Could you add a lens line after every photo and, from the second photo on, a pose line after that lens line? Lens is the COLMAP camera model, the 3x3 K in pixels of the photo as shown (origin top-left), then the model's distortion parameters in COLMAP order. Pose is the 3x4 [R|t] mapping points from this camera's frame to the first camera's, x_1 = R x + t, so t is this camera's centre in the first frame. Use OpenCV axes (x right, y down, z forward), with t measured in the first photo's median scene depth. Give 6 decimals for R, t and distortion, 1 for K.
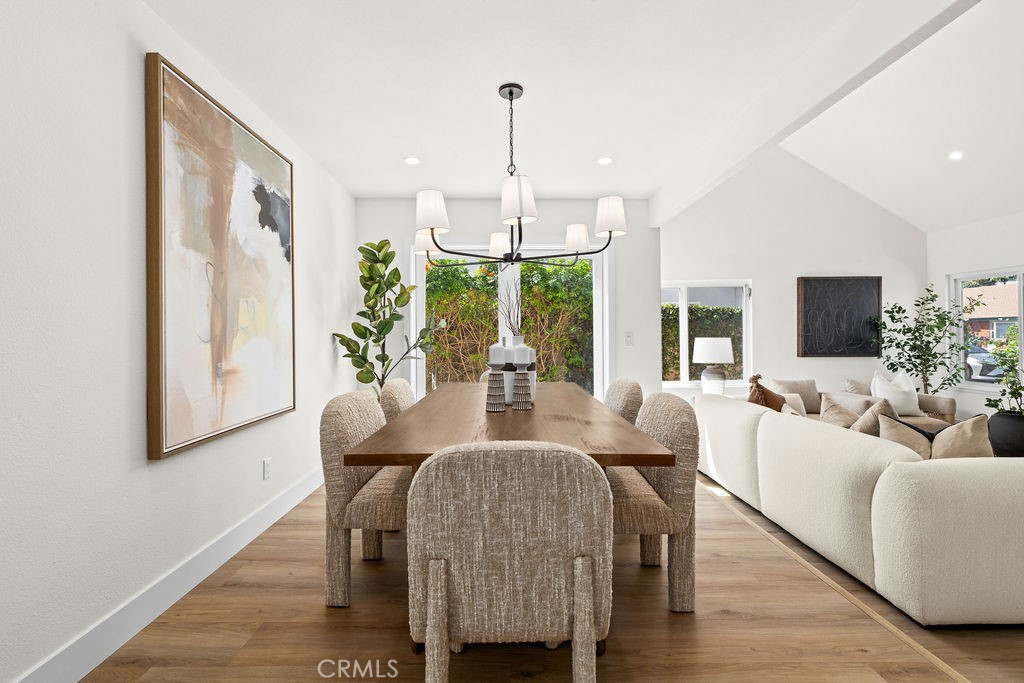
lens RADIAL K [[430.5, 0, 513.3], [0, 430.5, 332.0], [0, 0, 1]] dist [-0.001333, 0.000076]
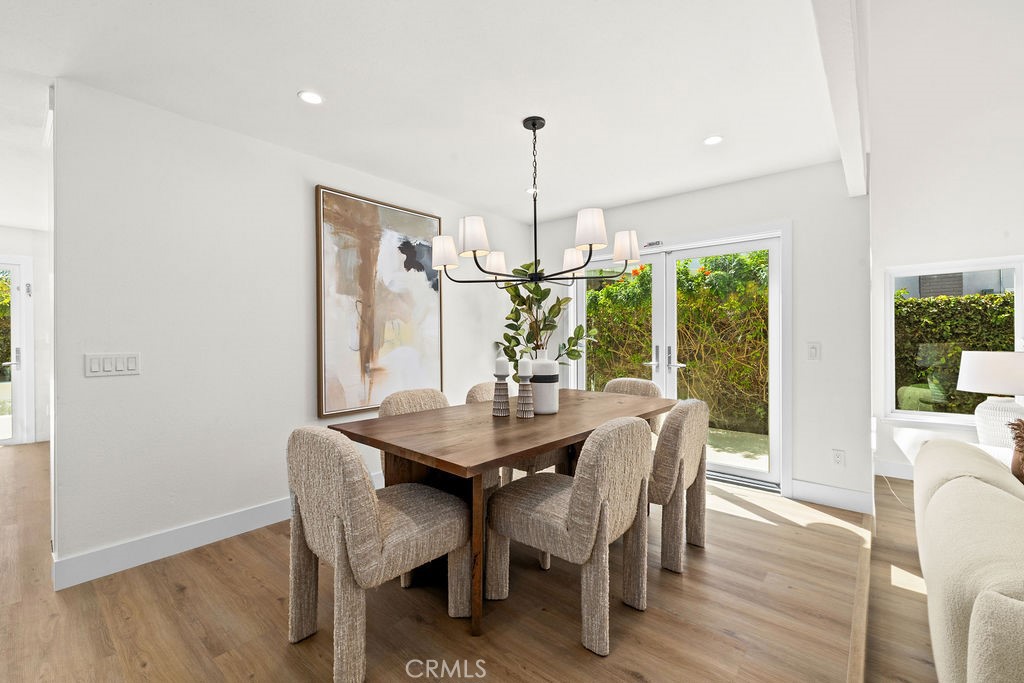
lens RADIAL K [[430.5, 0, 505.4], [0, 430.5, 340.3], [0, 0, 1]] dist [-0.001333, 0.000076]
pose [[0.750545, 0.007544, -0.660777, 0.677326], [0.004743, 0.999848, 0.016802, -0.034731], [0.660803, -0.015744, 0.750394, 0.141090]]
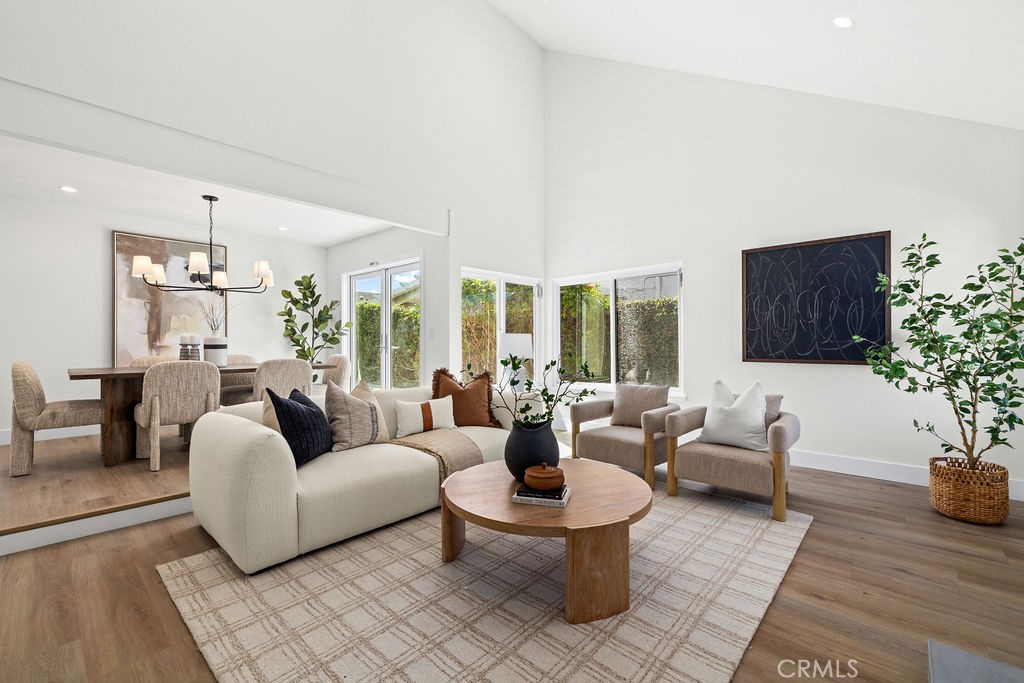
lens RADIAL K [[430.5, 0, 506.9], [0, 430.5, 342.1], [0, 0, 1]] dist [-0.001333, 0.000076]
pose [[0.734210, 0.003287, -0.678914, 2.260209], [0.002087, 0.999973, 0.007099, 0.051839], [0.678919, -0.006629, 0.734183, 0.519106]]
